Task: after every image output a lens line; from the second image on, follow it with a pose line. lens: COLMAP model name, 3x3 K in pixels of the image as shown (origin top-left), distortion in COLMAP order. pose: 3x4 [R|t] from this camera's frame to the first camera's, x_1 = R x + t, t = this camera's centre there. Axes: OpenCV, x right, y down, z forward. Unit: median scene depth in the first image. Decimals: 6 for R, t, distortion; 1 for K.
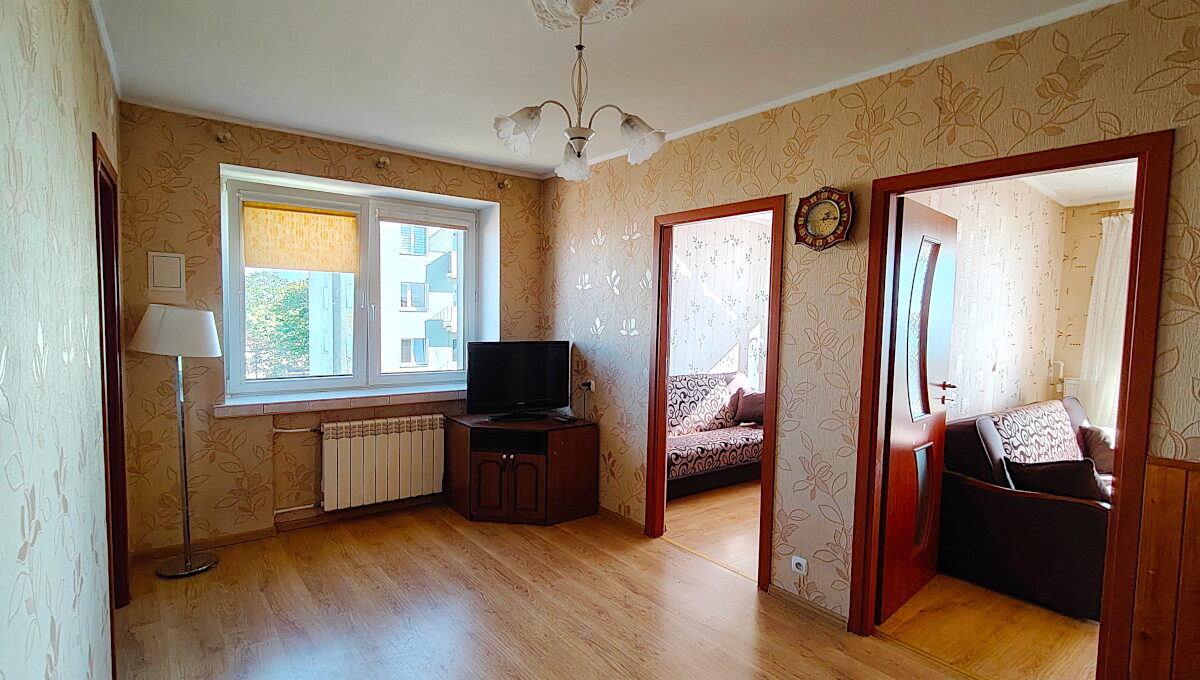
lens RADIAL K [[575.6, 0, 600.0], [0, 575.6, 340.0], [0, 0, 1]] dist [-0.000757, -0.000633]
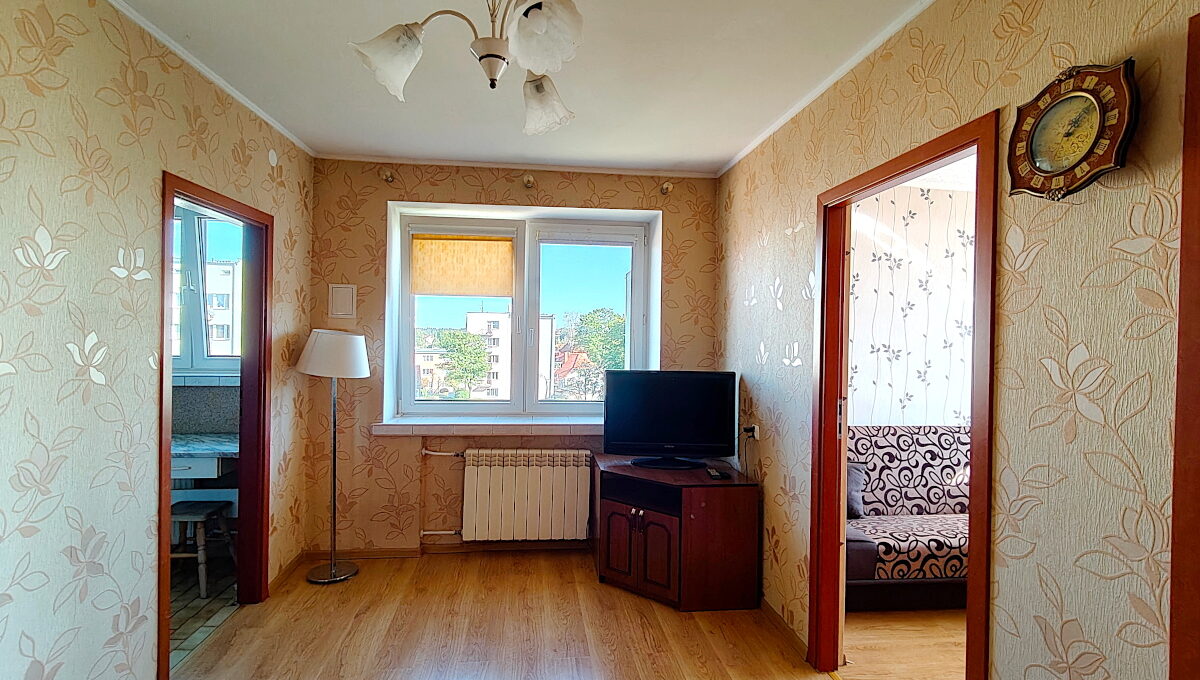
lens RADIAL K [[559.1, 0, 598.8], [0, 559.1, 332.2], [0, 0, 1]] dist [0.003076, -0.000630]
pose [[0.853469, -0.011723, -0.521012, 0.208159], [-0.023213, 0.997900, -0.060477, -0.002218], [0.520627, 0.063709, 0.851404, 0.279656]]
